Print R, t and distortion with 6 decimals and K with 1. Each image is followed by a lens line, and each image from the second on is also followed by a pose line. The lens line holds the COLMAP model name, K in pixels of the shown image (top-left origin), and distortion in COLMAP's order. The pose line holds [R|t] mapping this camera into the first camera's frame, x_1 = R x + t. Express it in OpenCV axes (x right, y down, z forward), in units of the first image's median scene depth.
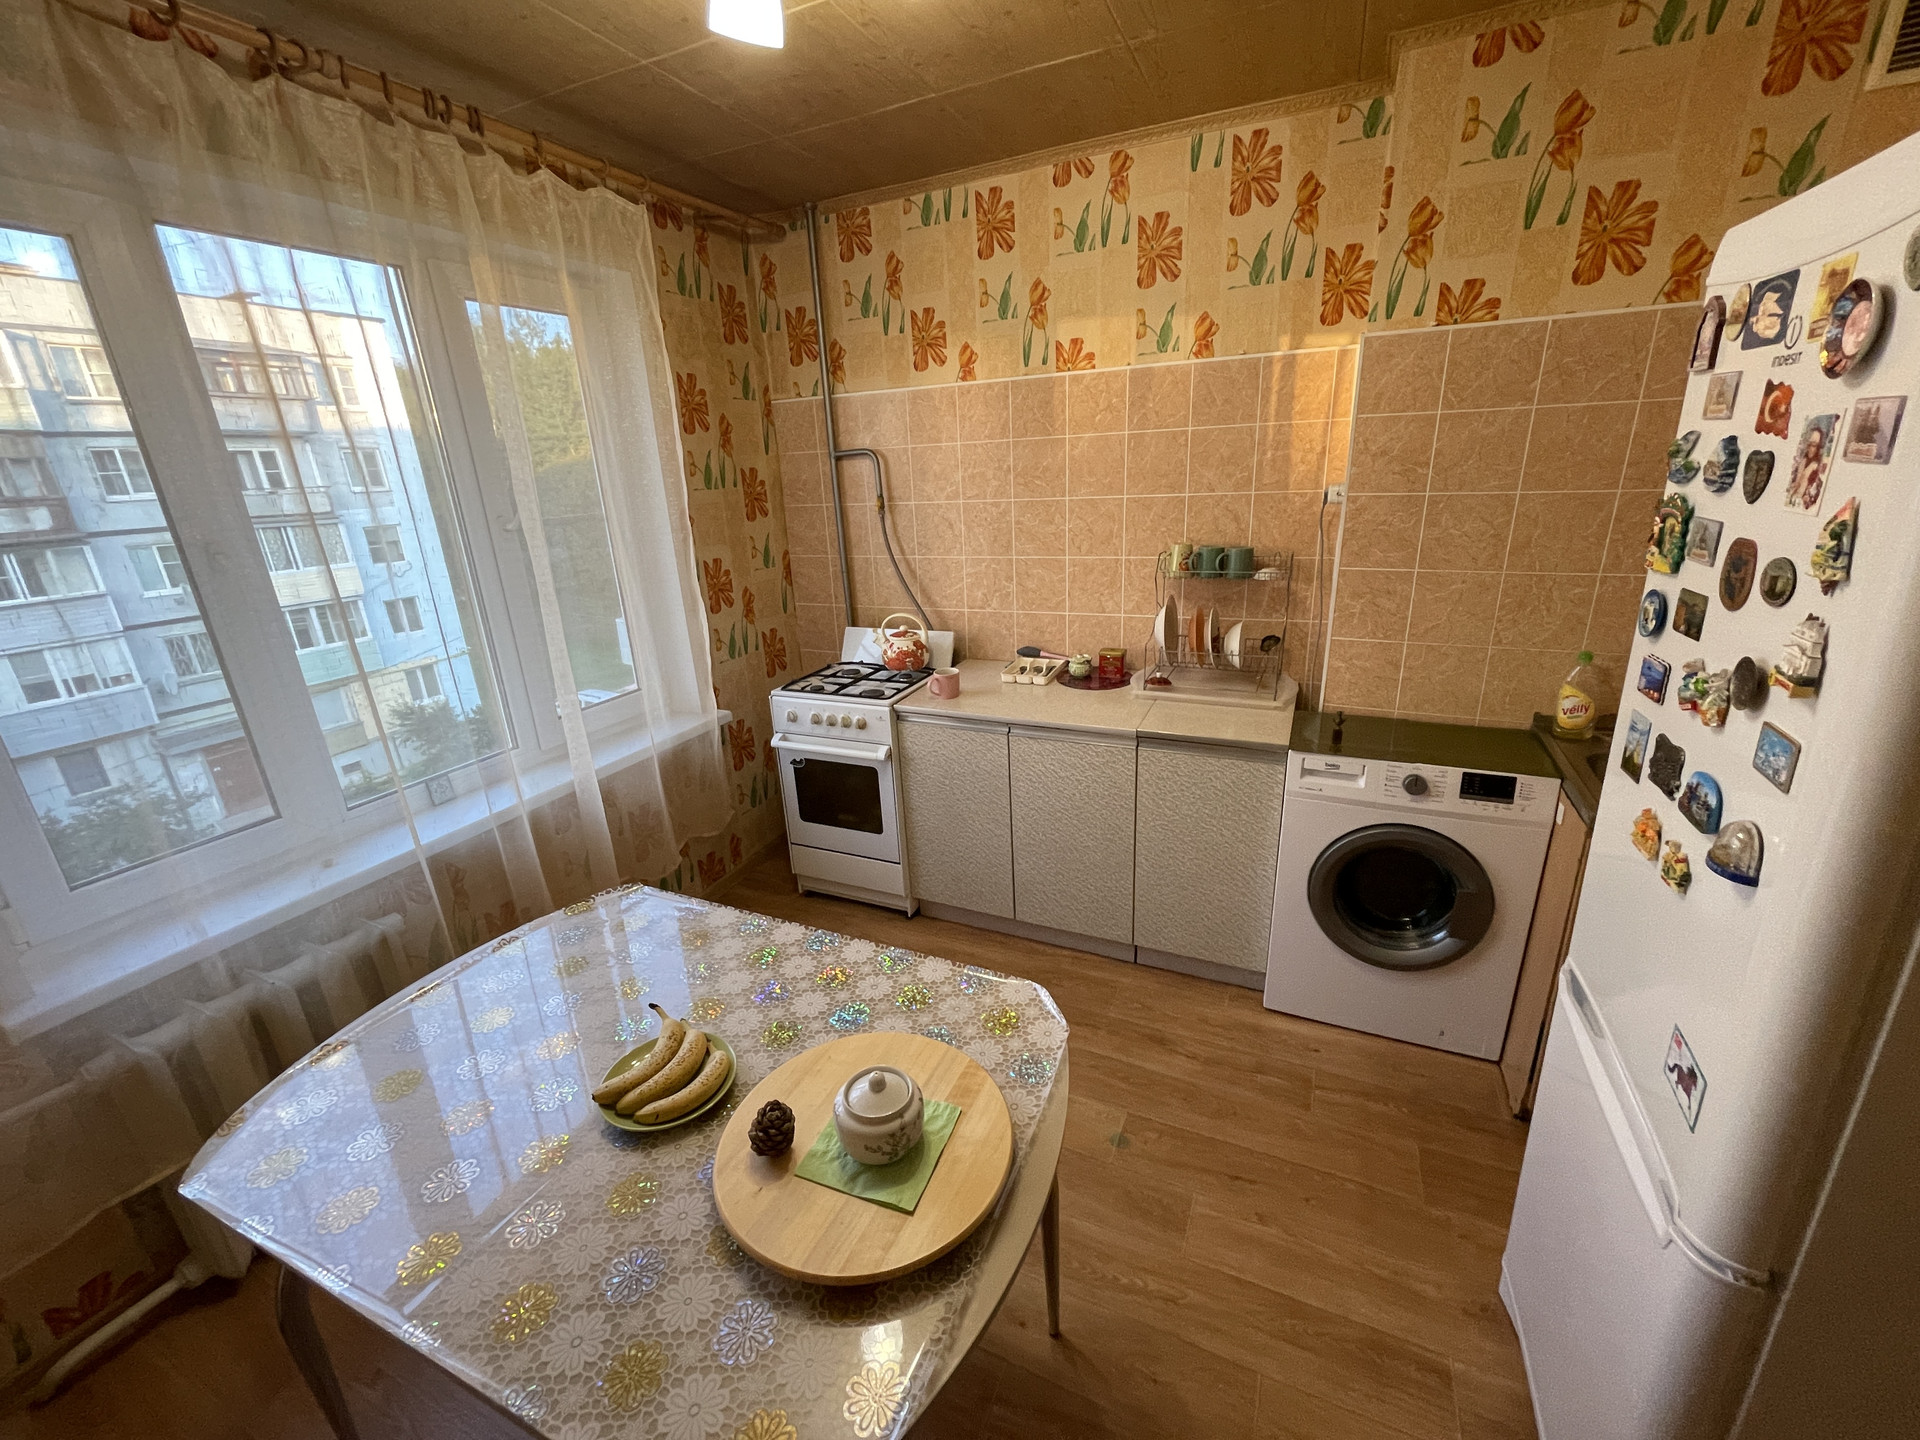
lens RADIAL K [[771.2, 0, 957.5], [0, 771.2, 722.0], [0, 0, 1]] dist [0.002481, -0.000247]
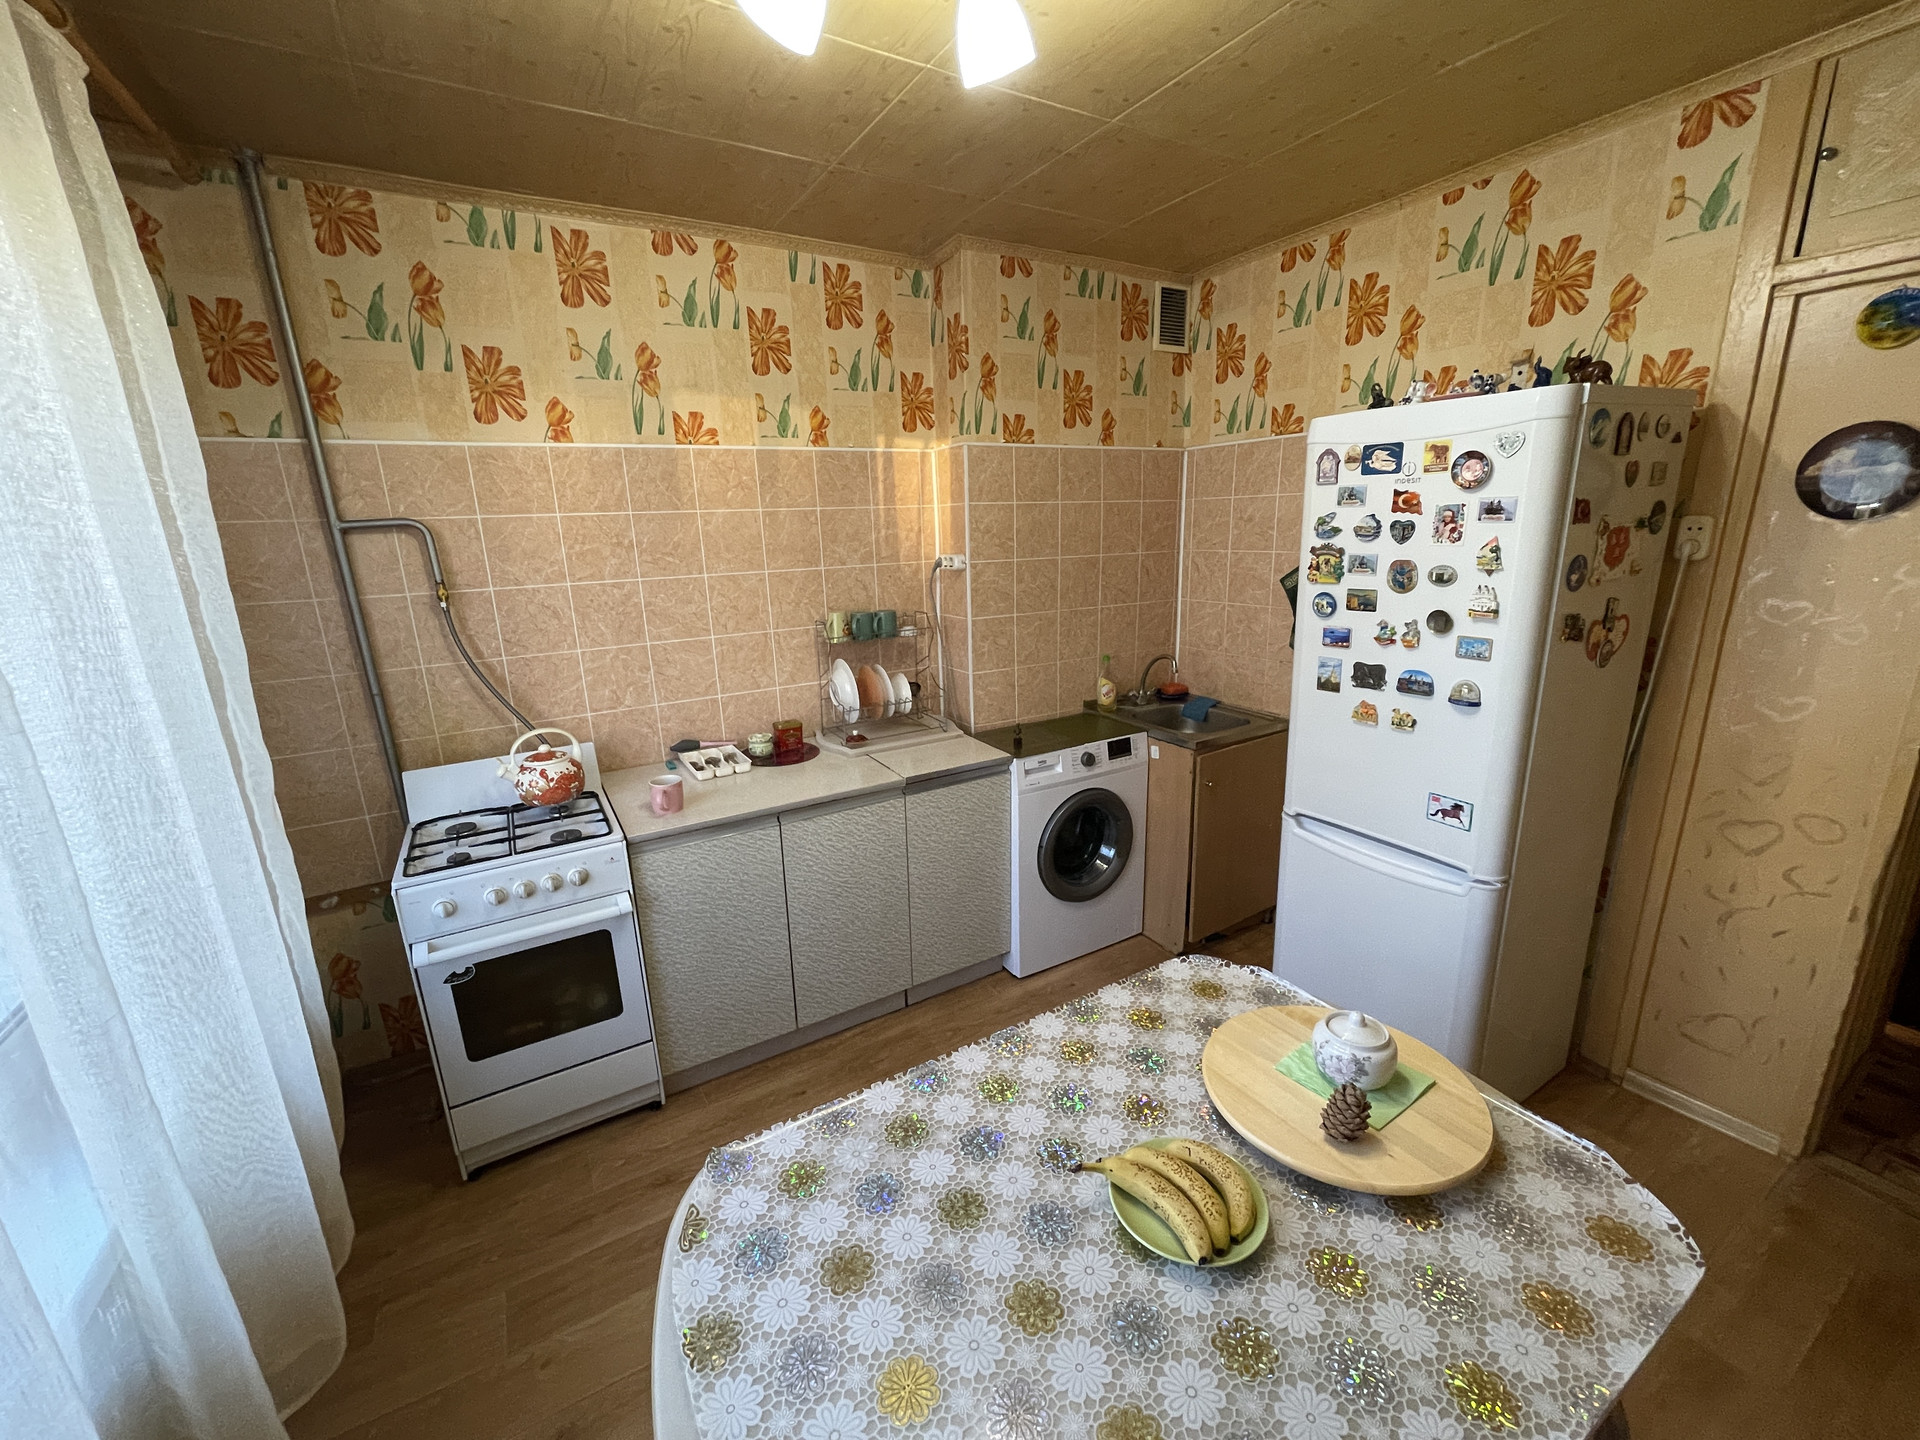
lens RADIAL K [[771.2, 0, 957.6], [0, 771.2, 722.6], [0, 0, 1]] dist [0.002481, -0.000247]
pose [[0.569730, -0.181064, 0.801638, -0.490945], [0.270058, 0.962507, 0.025467, -0.062344], [-0.776193, 0.201979, 0.597267, 0.250871]]
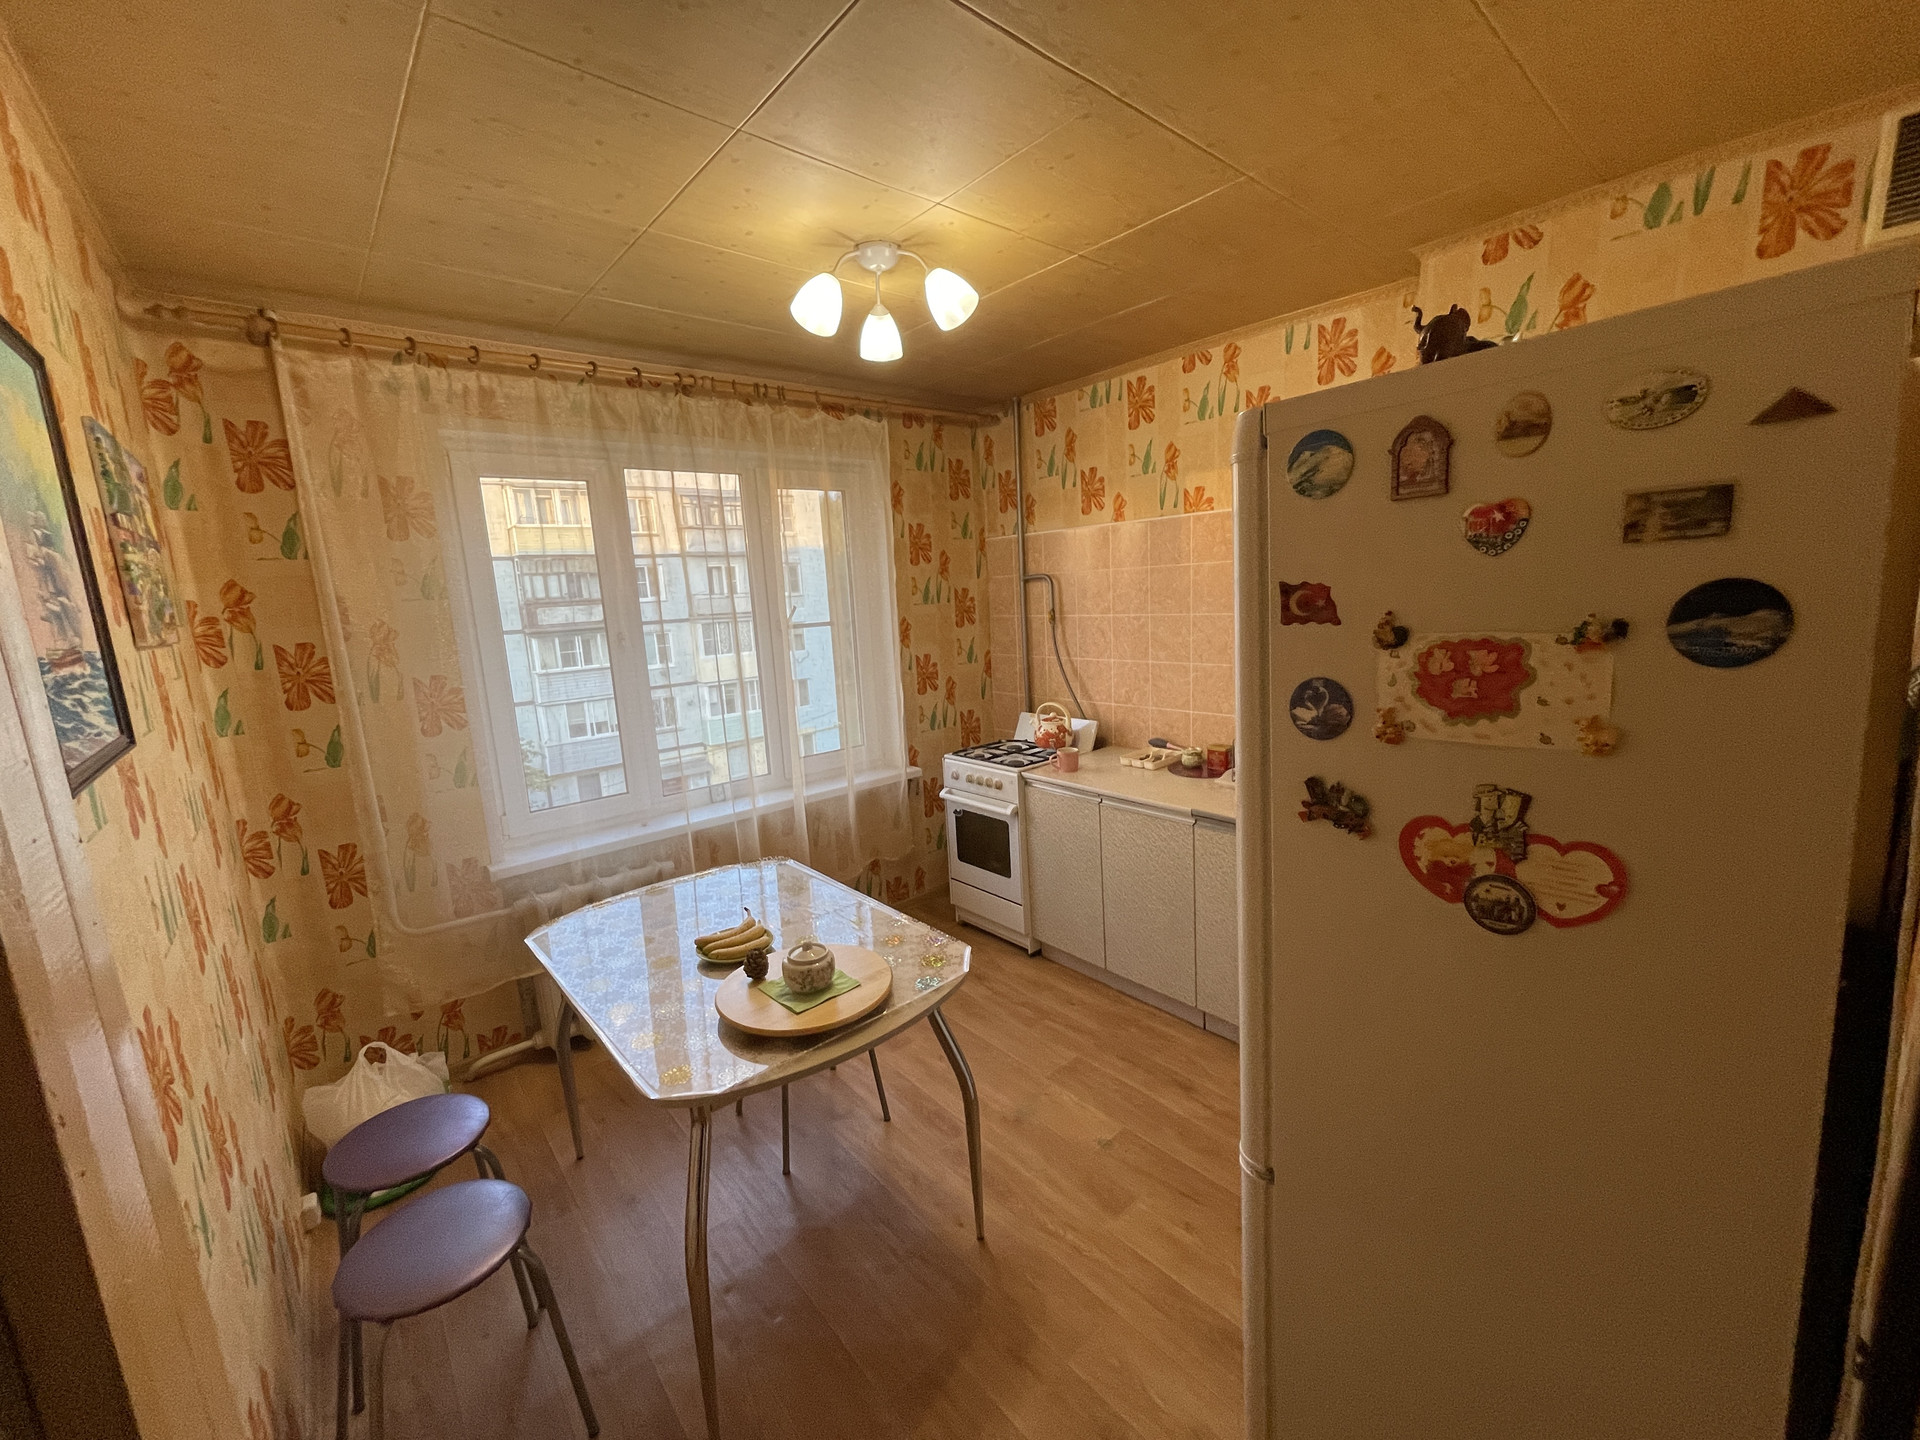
lens RADIAL K [[771.2, 0, 961.6], [0, 771.2, 726.1], [0, 0, 1]] dist [0.002481, -0.000247]
pose [[0.911054, 0.074799, -0.405445, 0.328703], [-0.125138, 0.987181, -0.099068, 0.039726], [0.392838, 0.140993, 0.908735, -0.190562]]
